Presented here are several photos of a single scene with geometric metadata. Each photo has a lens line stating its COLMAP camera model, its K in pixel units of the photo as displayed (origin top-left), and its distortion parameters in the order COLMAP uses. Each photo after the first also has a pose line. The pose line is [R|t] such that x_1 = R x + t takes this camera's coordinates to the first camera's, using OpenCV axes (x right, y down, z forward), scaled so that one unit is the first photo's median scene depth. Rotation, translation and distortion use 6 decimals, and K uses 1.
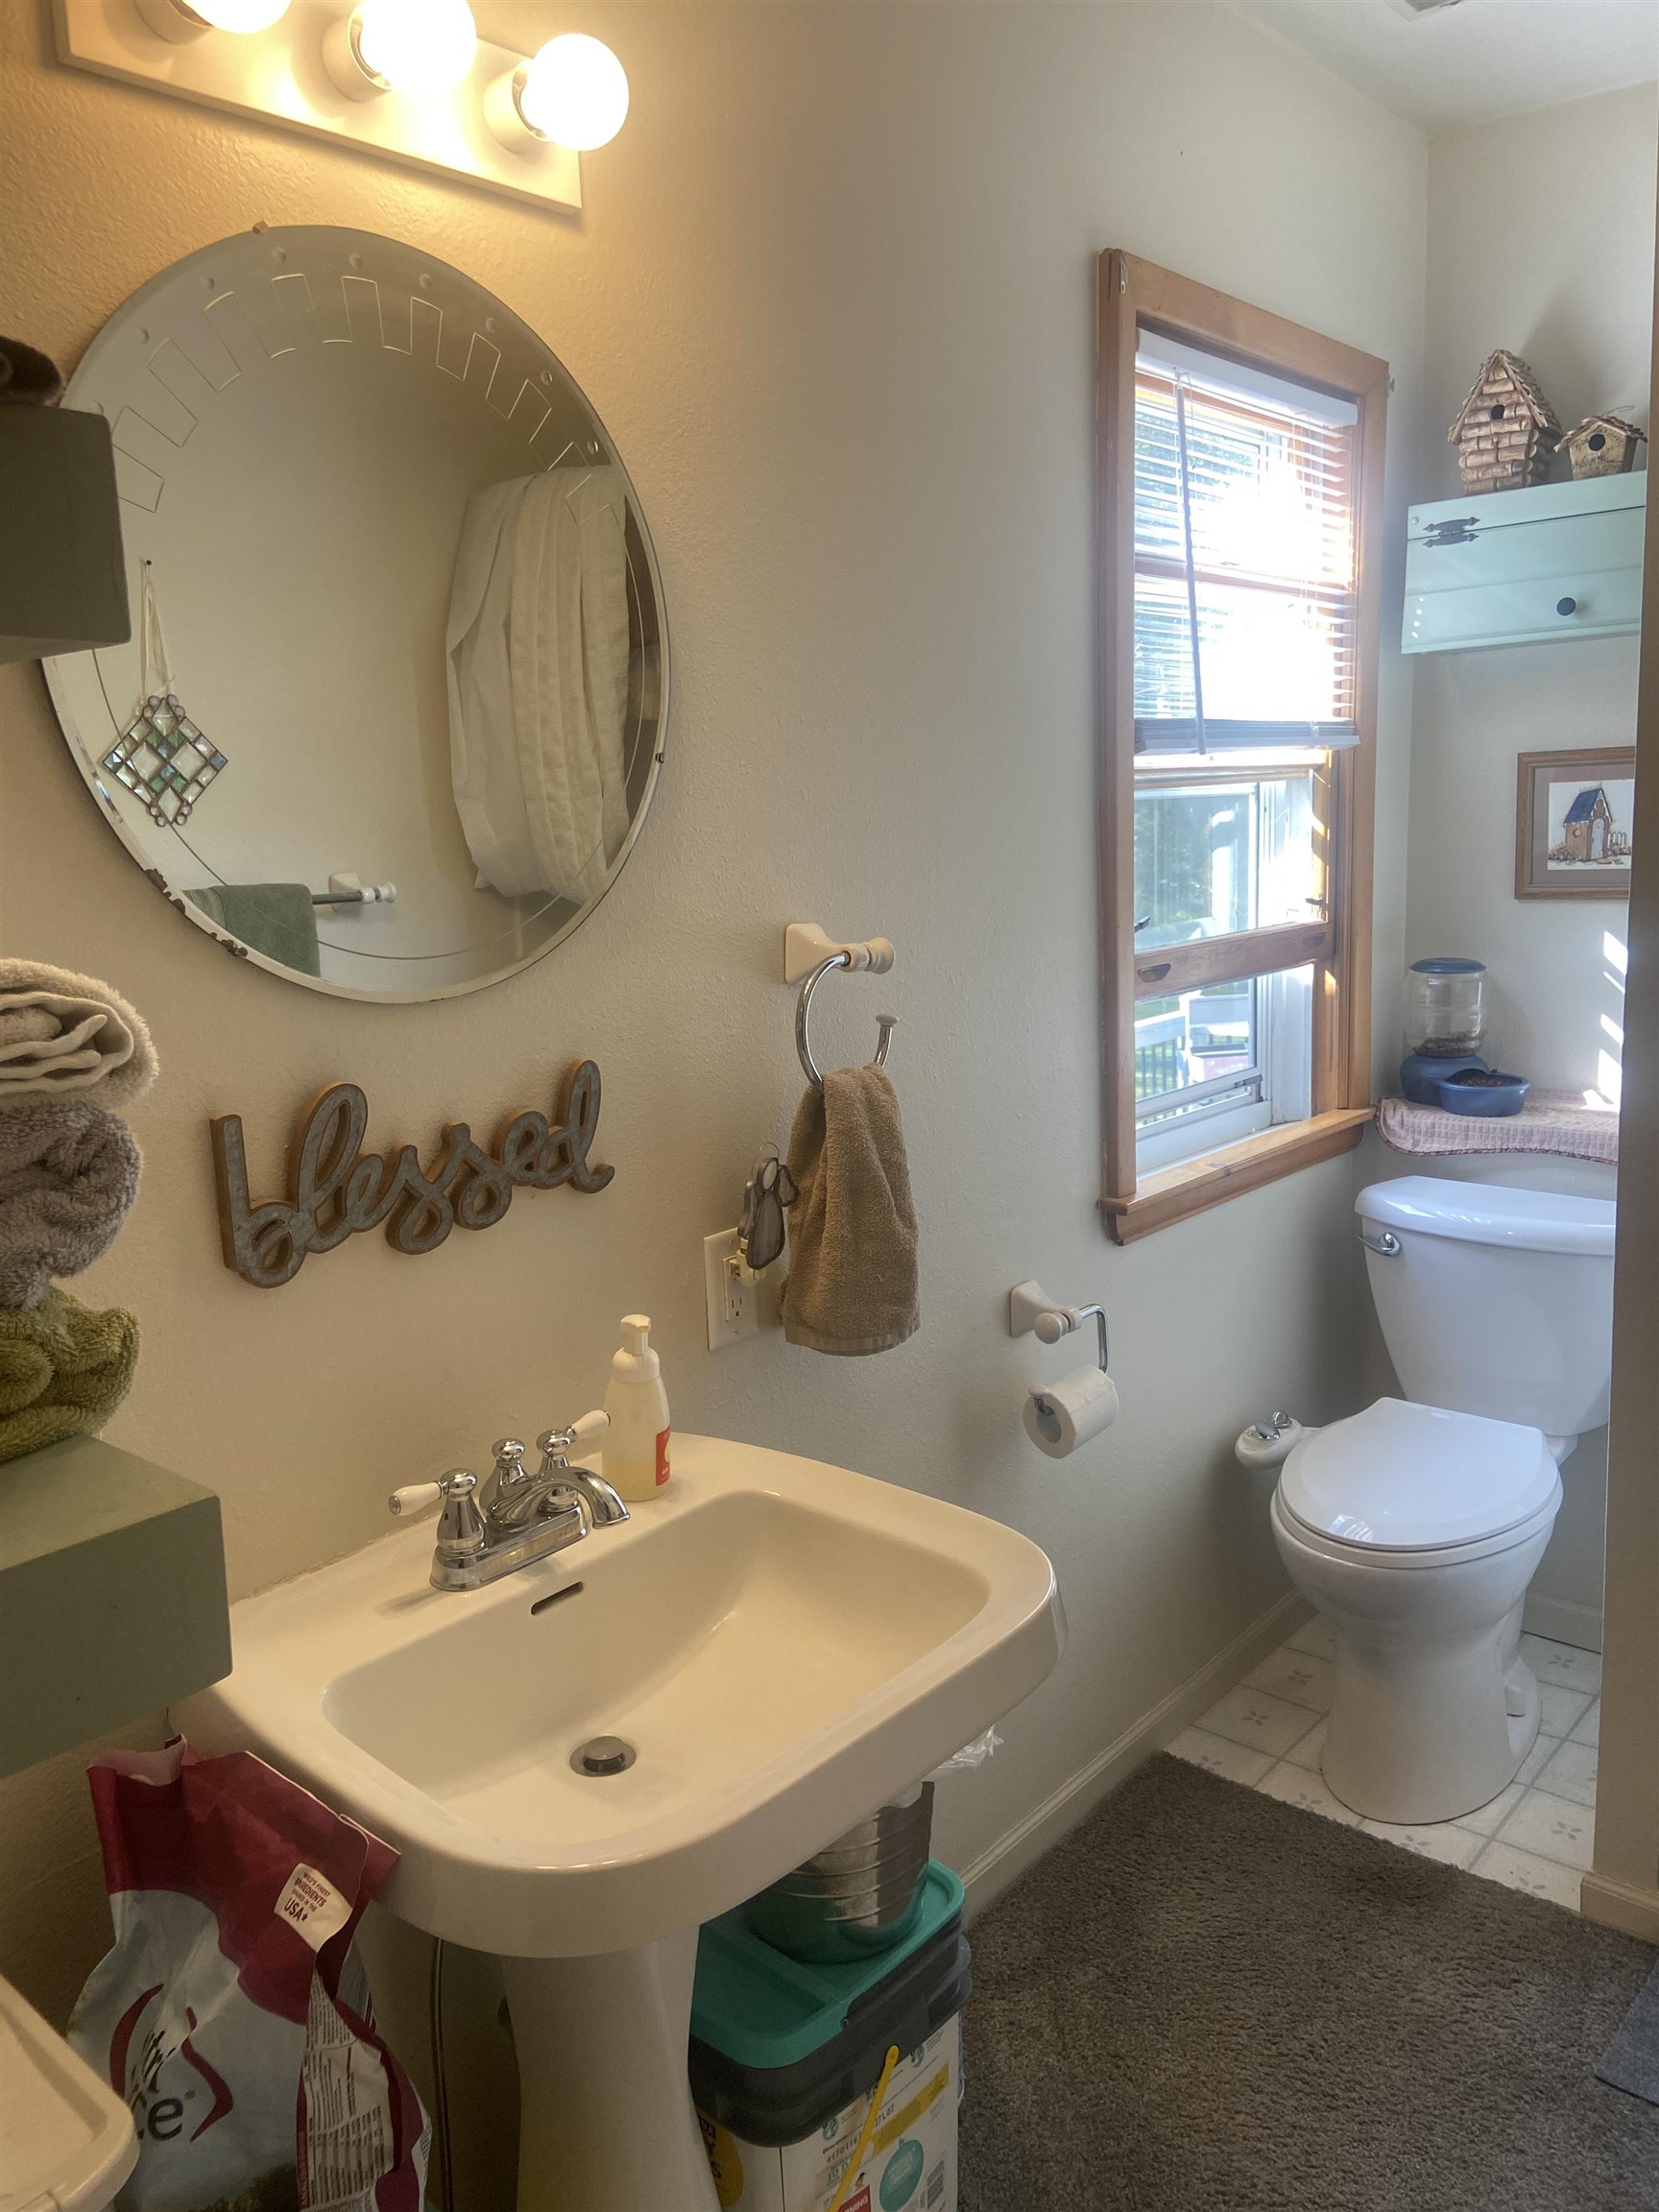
lens RADIAL K [[1663.9, 0, 827.4], [0, 1663.9, 1073.8], [0, 0, 1]] dist [0.130420, -0.159409]
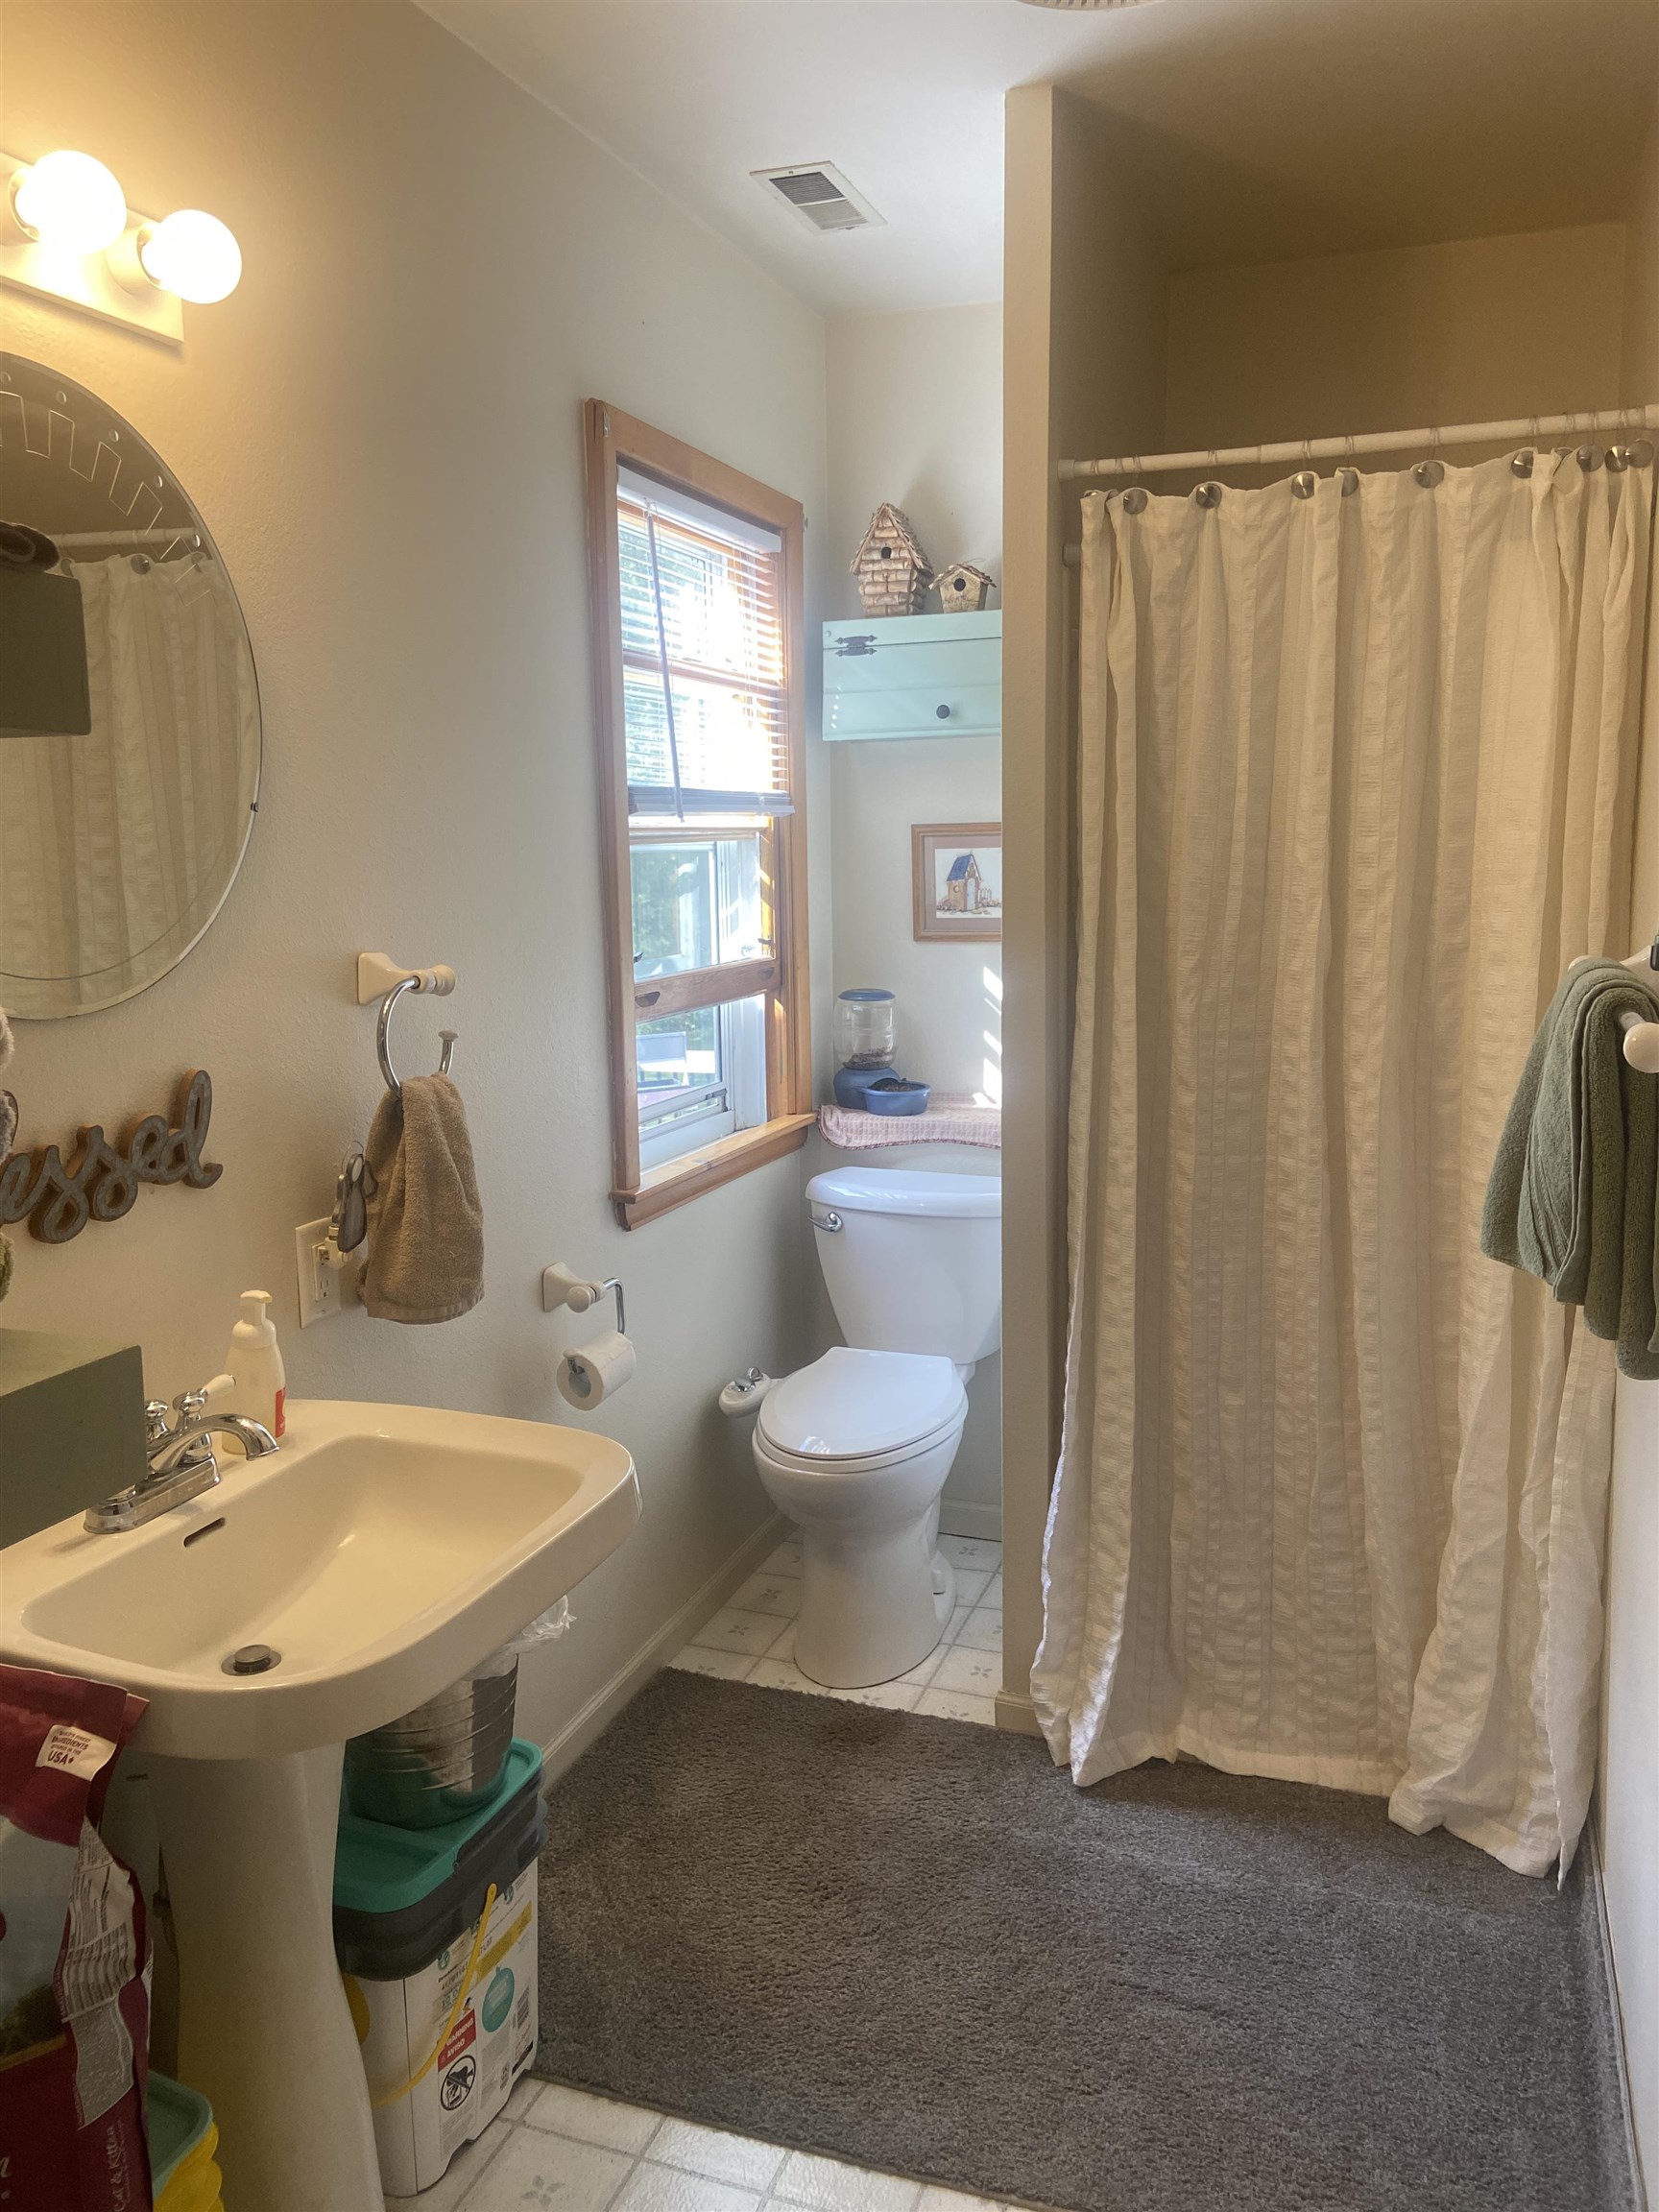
lens RADIAL K [[1663.9, 0, 827.4], [0, 1663.9, 1073.8], [0, 0, 1]] dist [0.130420, -0.159409]
pose [[0.939170, -0.025560, 0.342499, -0.097778], [0.035344, 0.999125, -0.022356, 0.025156], [-0.341628, 0.033101, 0.939252, -0.162040]]
